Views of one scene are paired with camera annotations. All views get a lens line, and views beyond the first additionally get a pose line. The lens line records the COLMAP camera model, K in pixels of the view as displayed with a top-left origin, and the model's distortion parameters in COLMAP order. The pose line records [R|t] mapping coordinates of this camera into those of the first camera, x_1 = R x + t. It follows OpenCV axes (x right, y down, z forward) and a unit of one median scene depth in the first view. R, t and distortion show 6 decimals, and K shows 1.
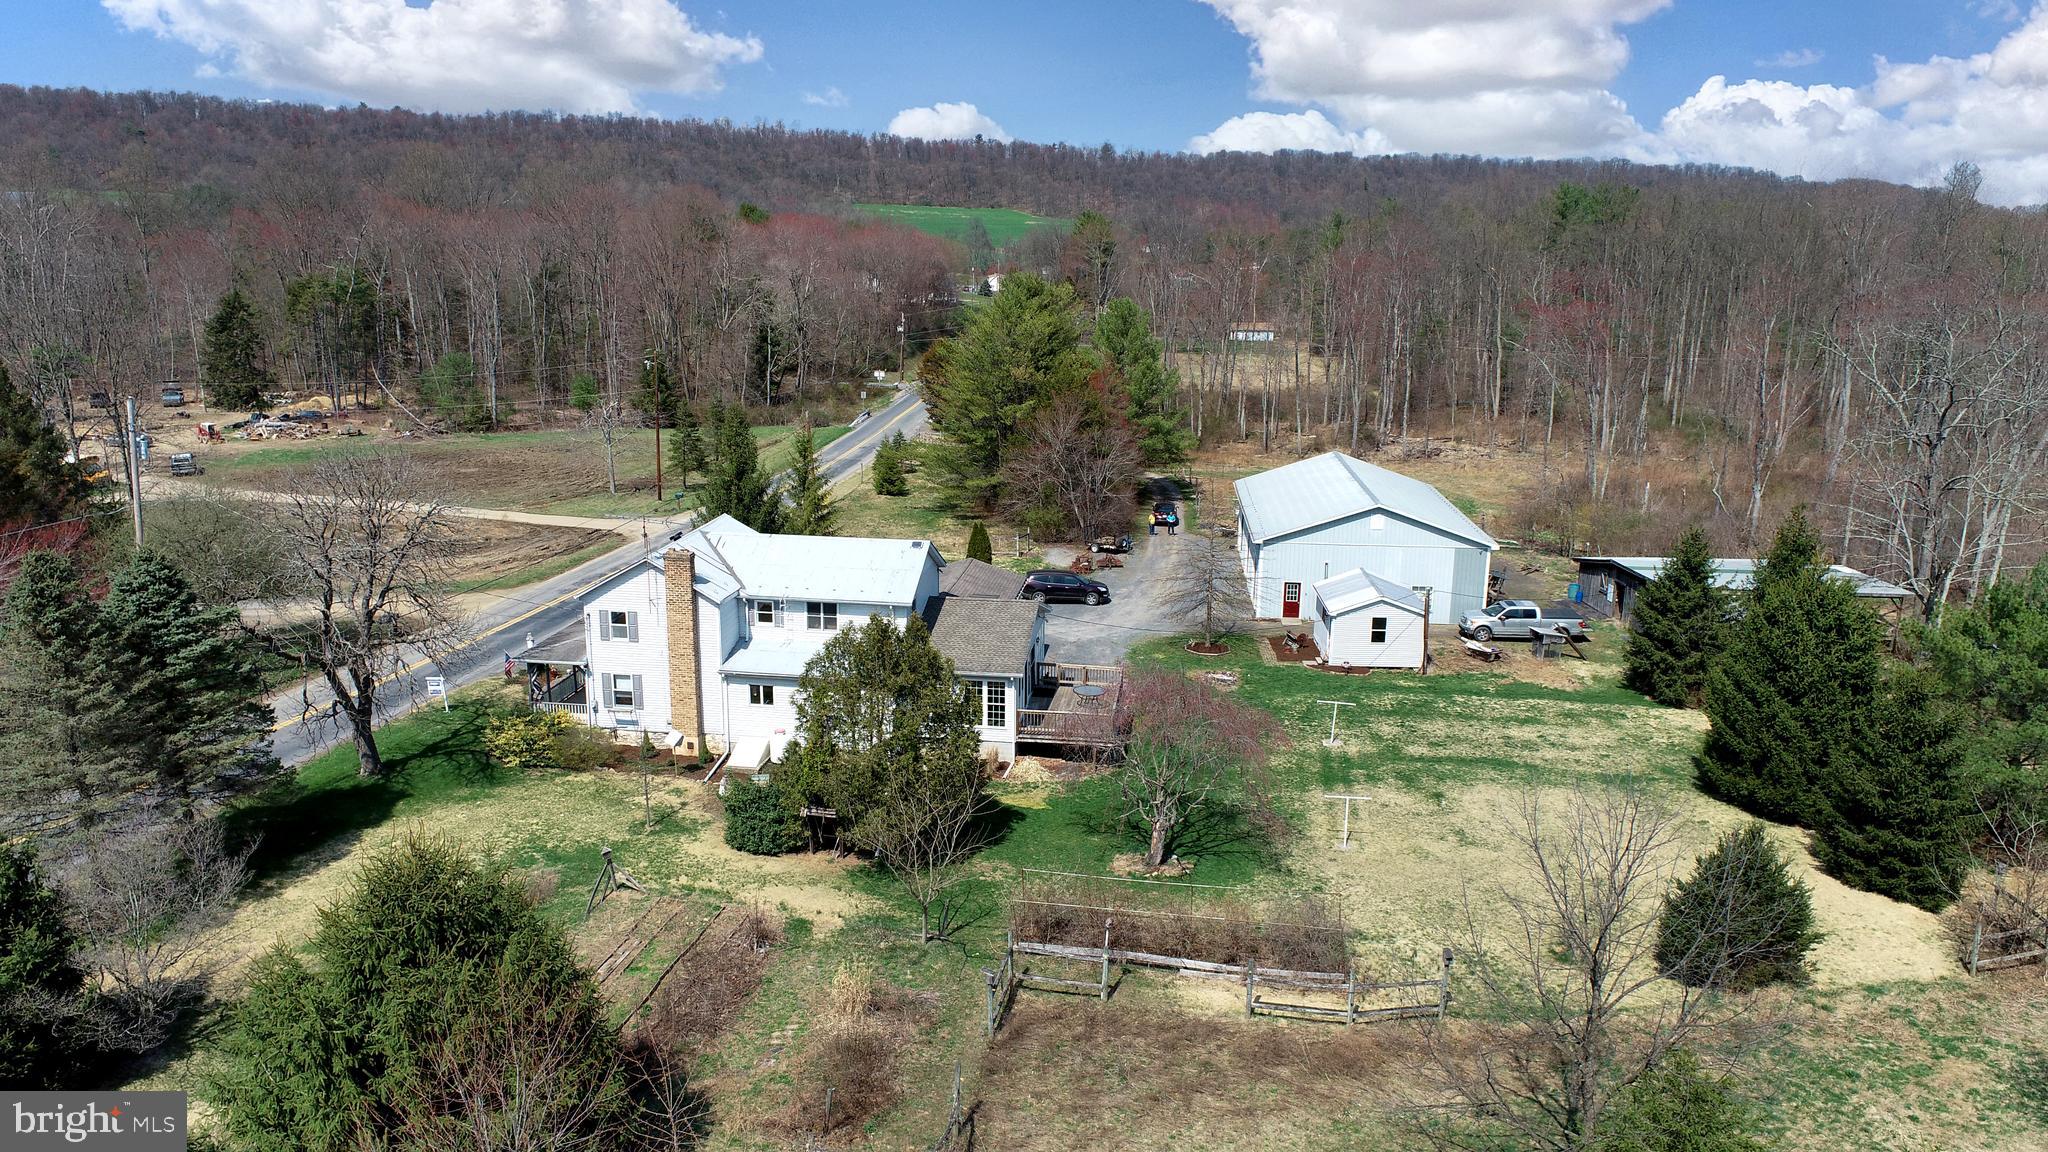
lens RADIAL K [[1373.6, 0, 1025.8], [0, 1373.6, 573.9], [0, 0, 1]] dist [-0.015457, 0.003765]
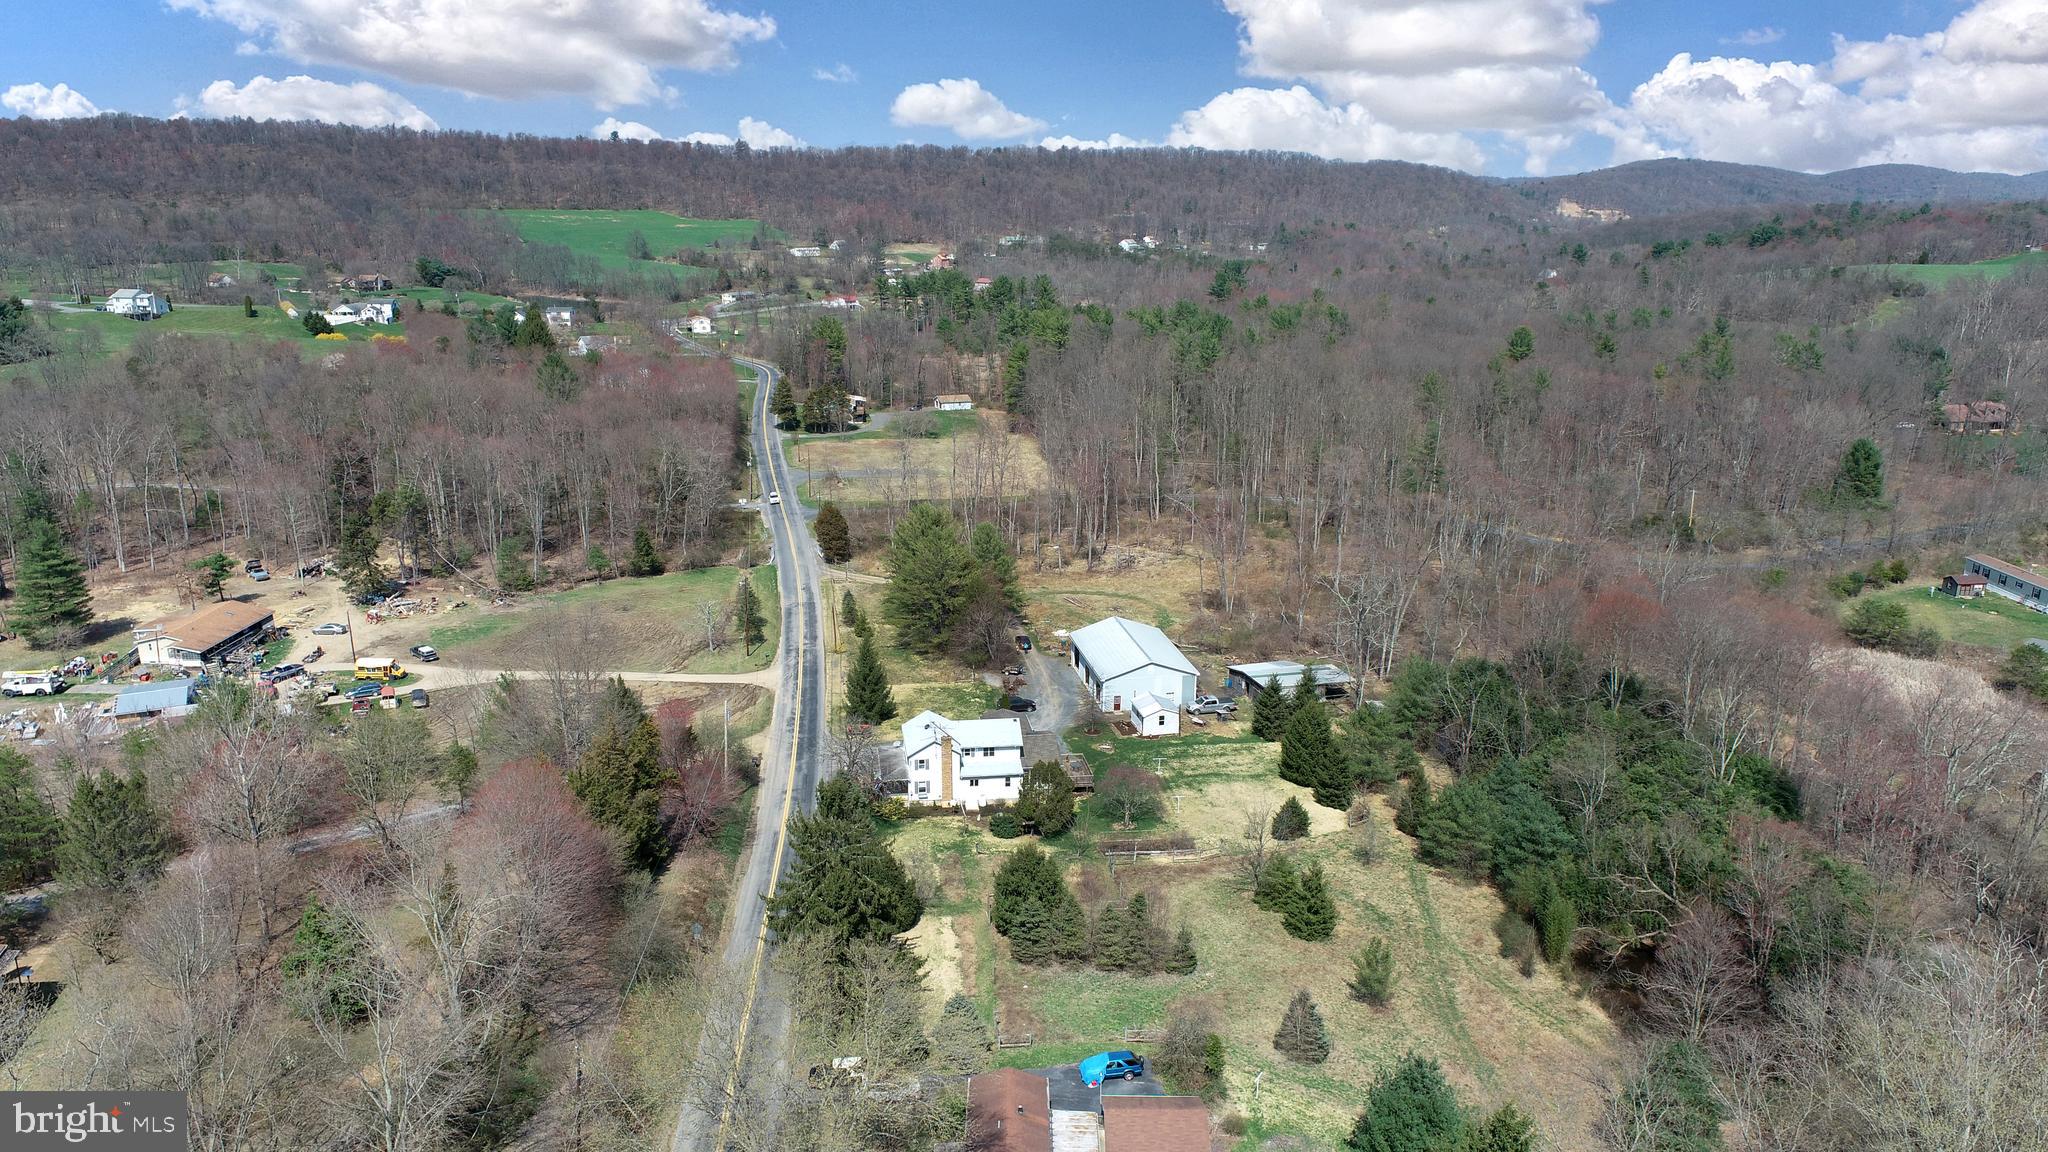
lens RADIAL K [[1373.6, 0, 1025.8], [0, 1373.6, 573.9], [0, 0, 1]] dist [-0.015457, 0.003765]
pose [[0.960655, -0.078162, 0.266518, -0.718154], [0.066949, 0.996456, 0.050917, -0.422305], [-0.269553, -0.031071, 0.962484, -1.531255]]
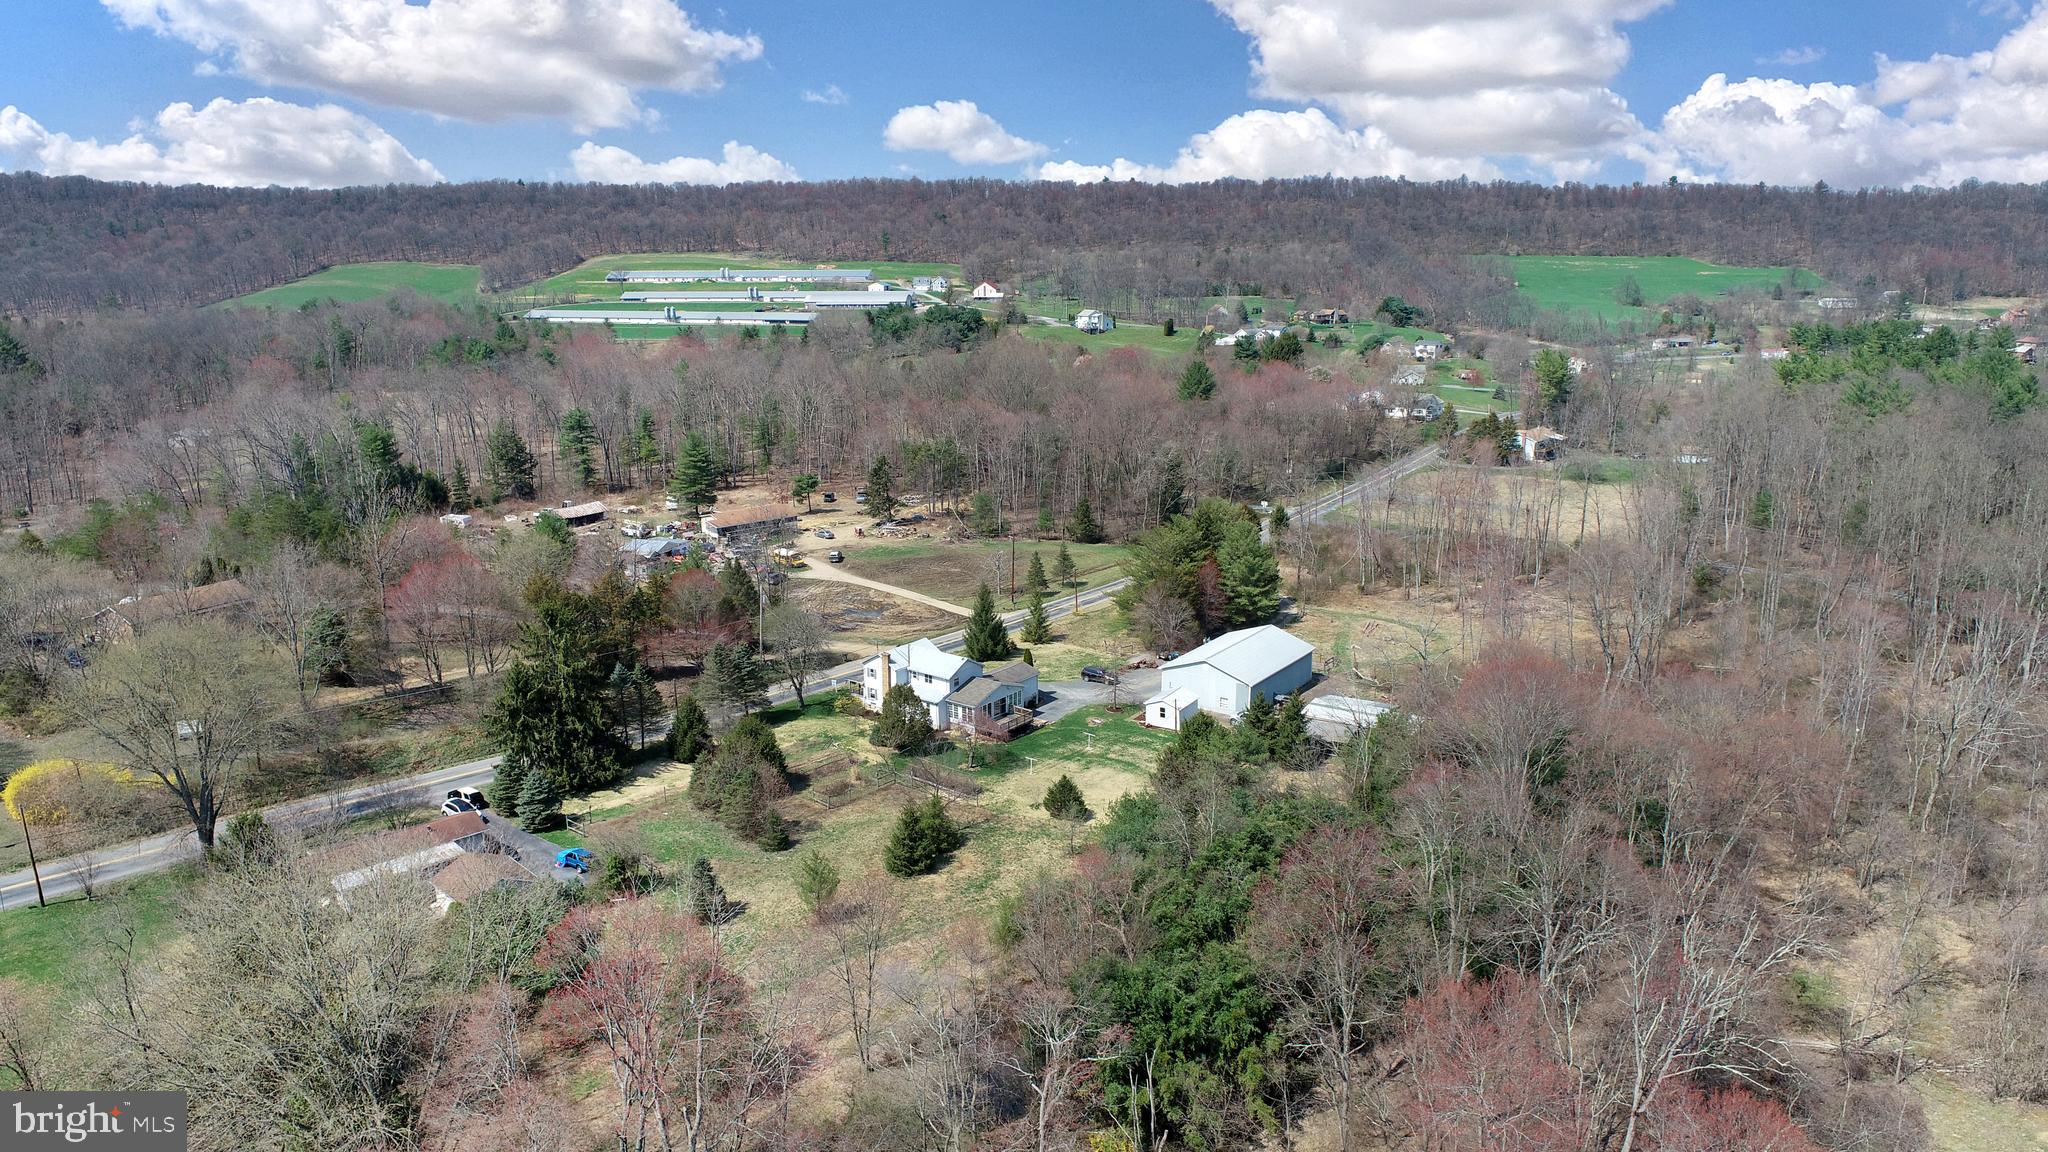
lens RADIAL K [[1373.6, 0, 1025.8], [0, 1373.6, 573.9], [0, 0, 1]] dist [-0.015457, 0.003765]
pose [[0.866002, 0.101154, -0.489702, 1.392207], [-0.101662, 0.994488, 0.025643, -0.277904], [0.489597, 0.027578, 0.871513, -1.447359]]
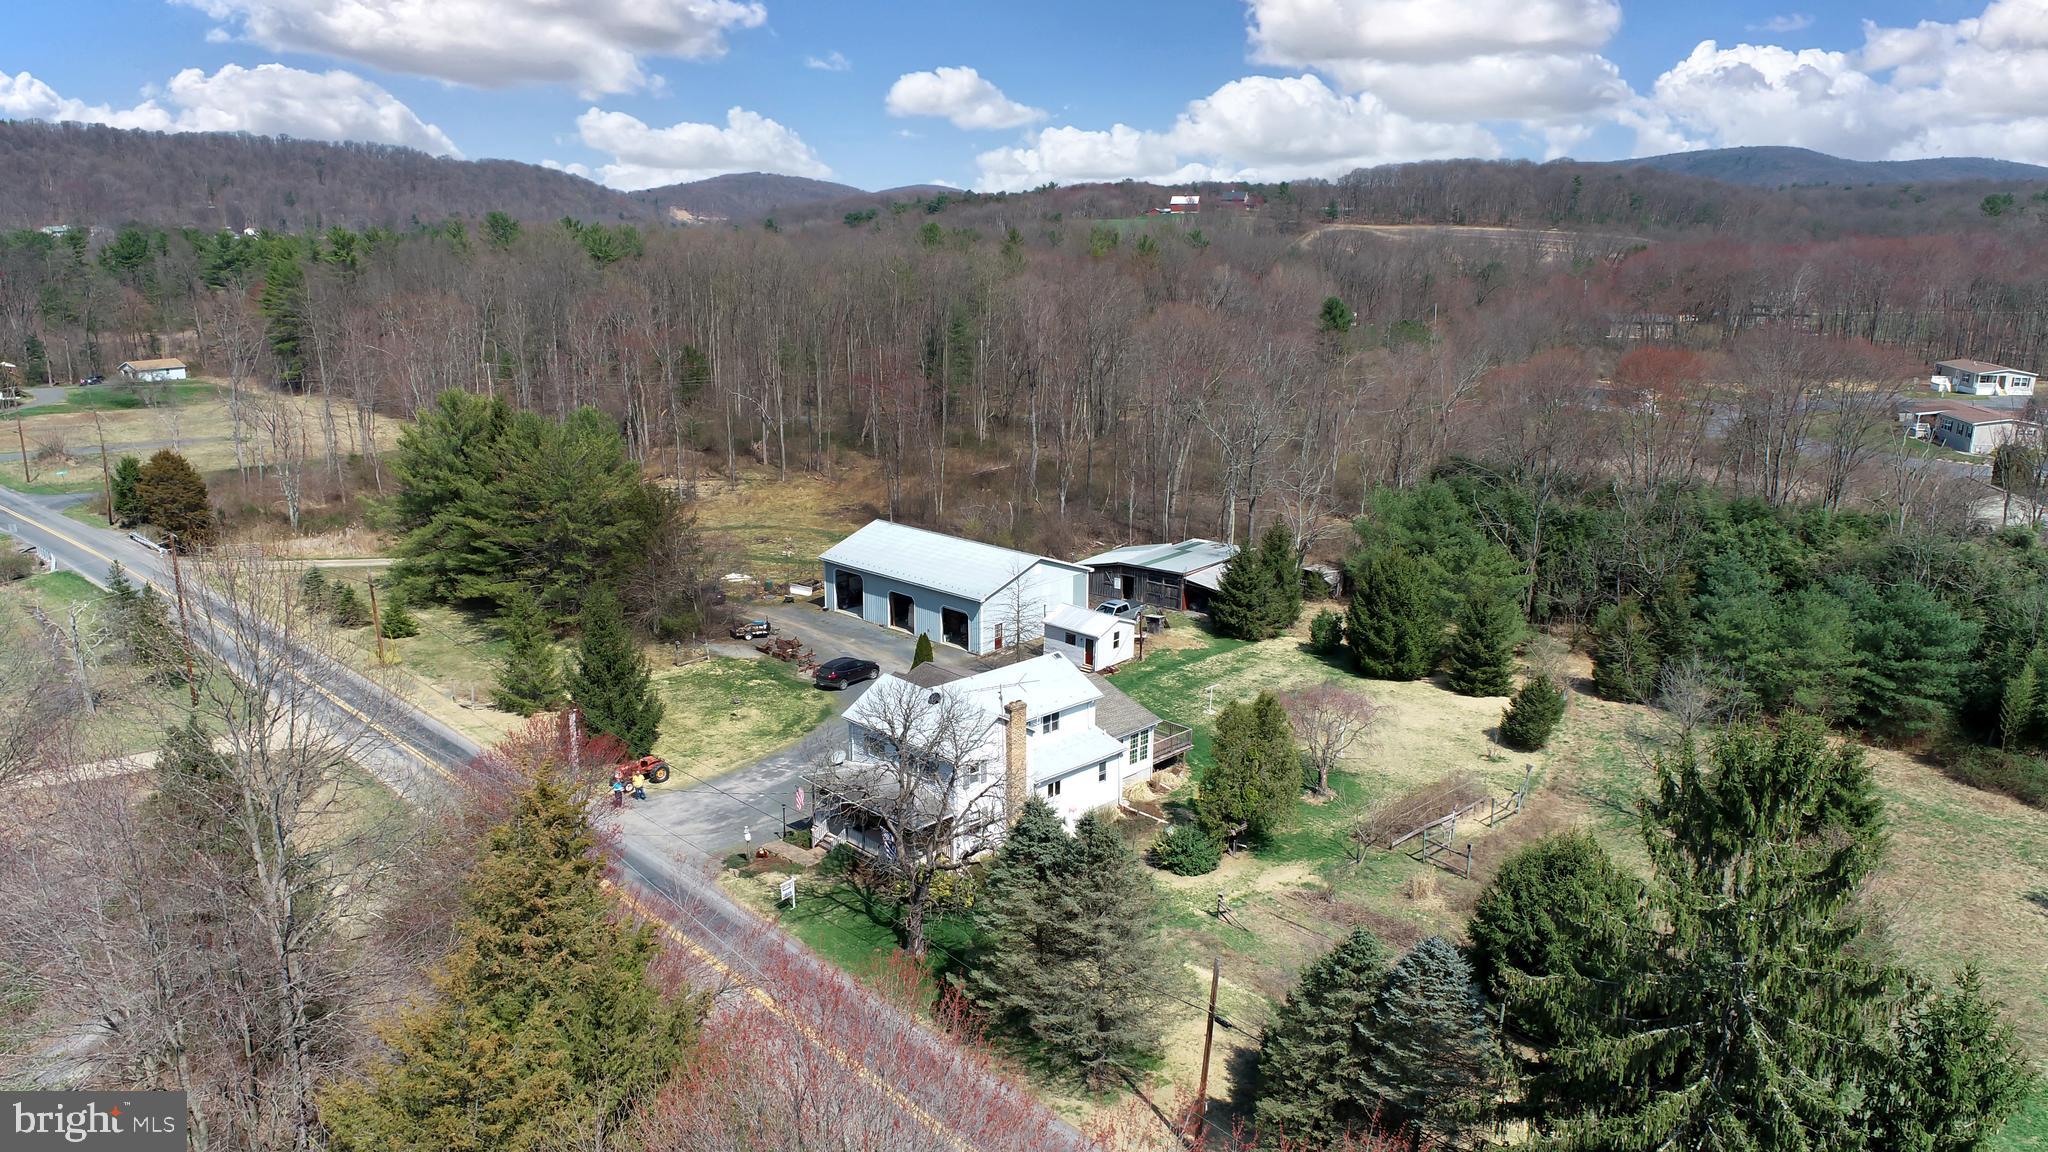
lens RADIAL K [[1373.6, 0, 1025.8], [0, 1373.6, 573.9], [0, 0, 1]] dist [-0.015457, 0.003765]
pose [[0.608400, -0.202037, 0.767483, -1.080378], [0.183291, 0.976680, 0.111809, -0.247948], [-0.772175, 0.072648, 0.631243, 0.130024]]
